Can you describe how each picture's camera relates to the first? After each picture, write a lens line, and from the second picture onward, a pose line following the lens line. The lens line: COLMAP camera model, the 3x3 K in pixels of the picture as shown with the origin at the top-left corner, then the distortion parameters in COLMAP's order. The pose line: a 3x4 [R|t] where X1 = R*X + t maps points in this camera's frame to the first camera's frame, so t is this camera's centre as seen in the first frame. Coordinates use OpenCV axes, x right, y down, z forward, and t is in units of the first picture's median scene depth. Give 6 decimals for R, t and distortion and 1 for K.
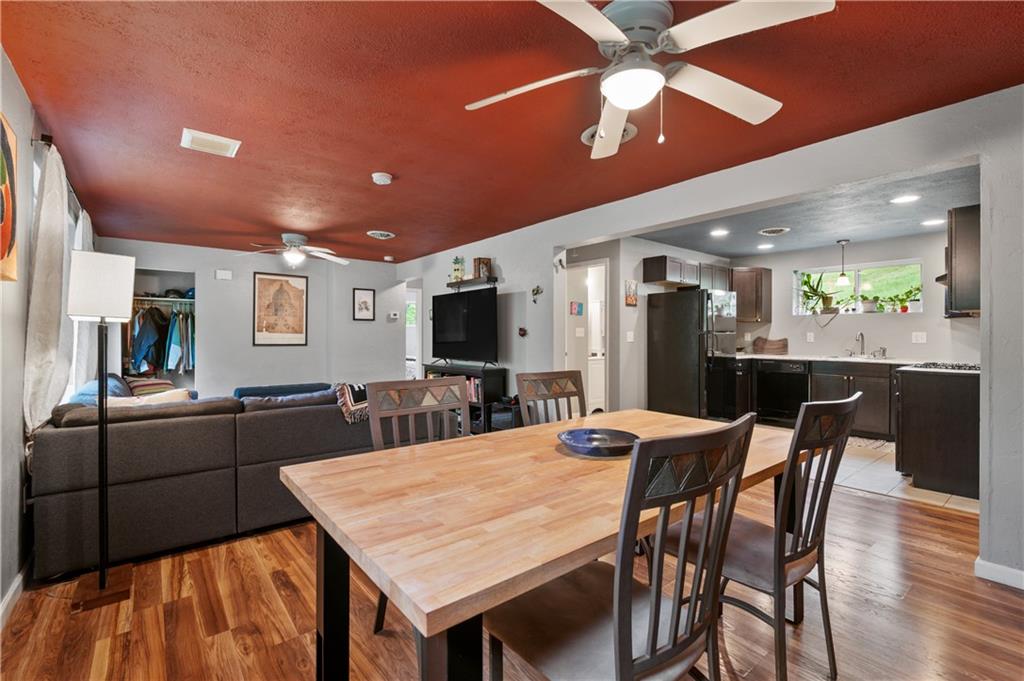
lens RADIAL K [[451.0, 0, 508.9], [0, 451.0, 335.1], [0, 0, 1]] dist [-0.004764, -0.000762]
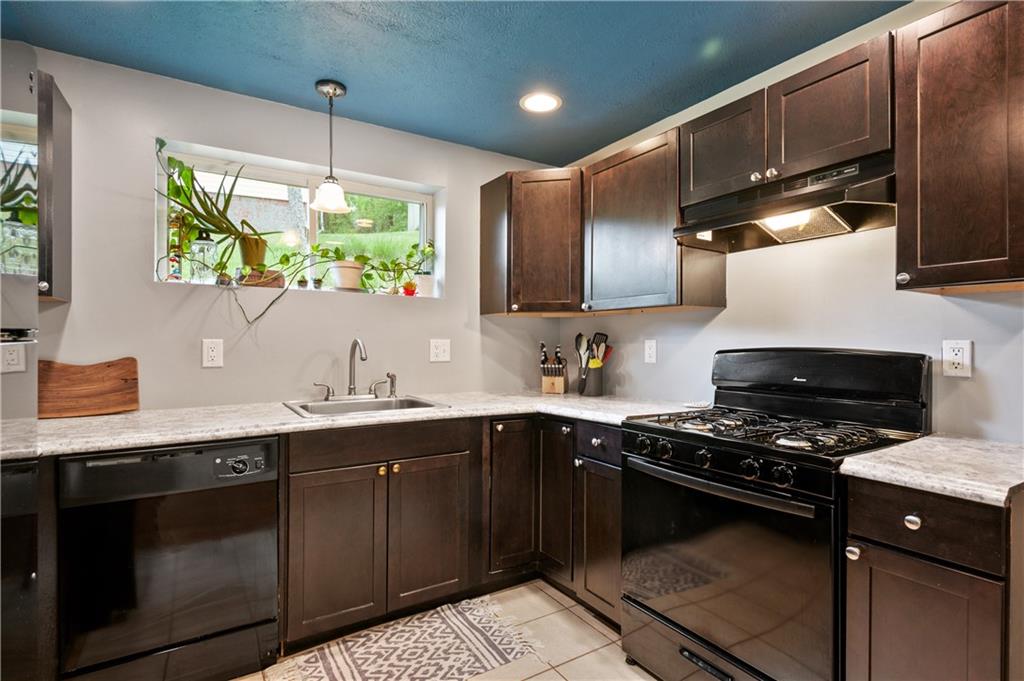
lens RADIAL K [[508.7, 0, 510.5], [0, 508.7, 344.9], [0, 0, 1]] dist [0.004060, 0.000115]
pose [[0.111907, -0.010512, 0.993663, 0.338500], [-0.000119, 0.999944, 0.010592, -0.005021], [-0.993719, -0.001304, 0.111899, 0.781628]]
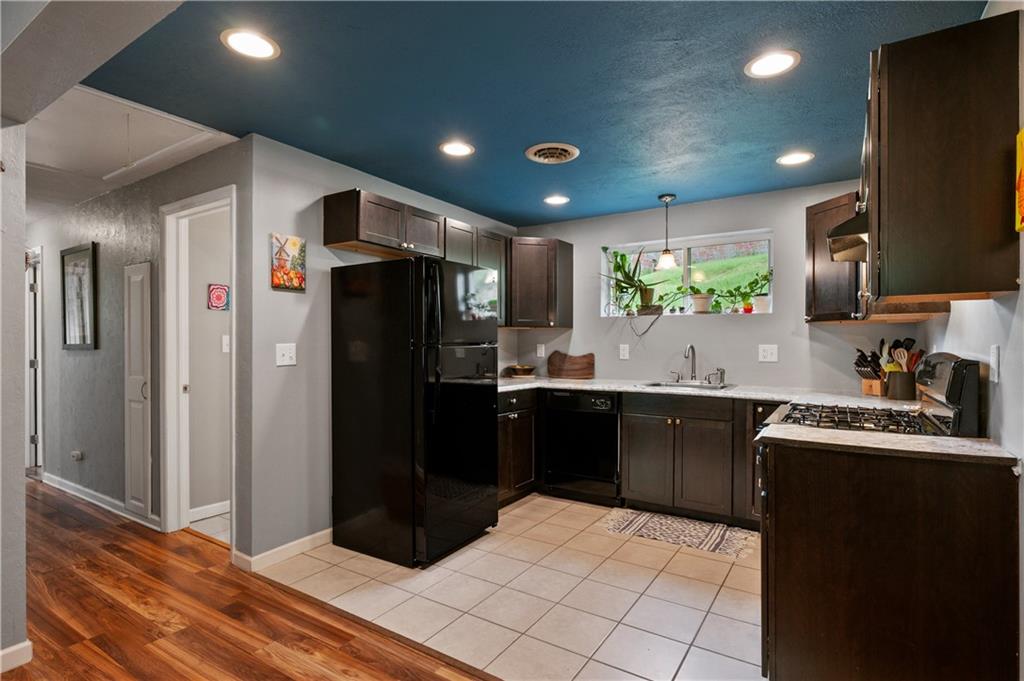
lens RADIAL K [[508.7, 0, 510.6], [0, 508.7, 346.1], [0, 0, 1]] dist [0.004060, 0.000115]
pose [[0.947893, -0.001756, 0.318585, 0.305031], [0.000507, 0.999992, 0.004006, -0.006458], [-0.318589, -0.003635, 0.947886, 0.390358]]
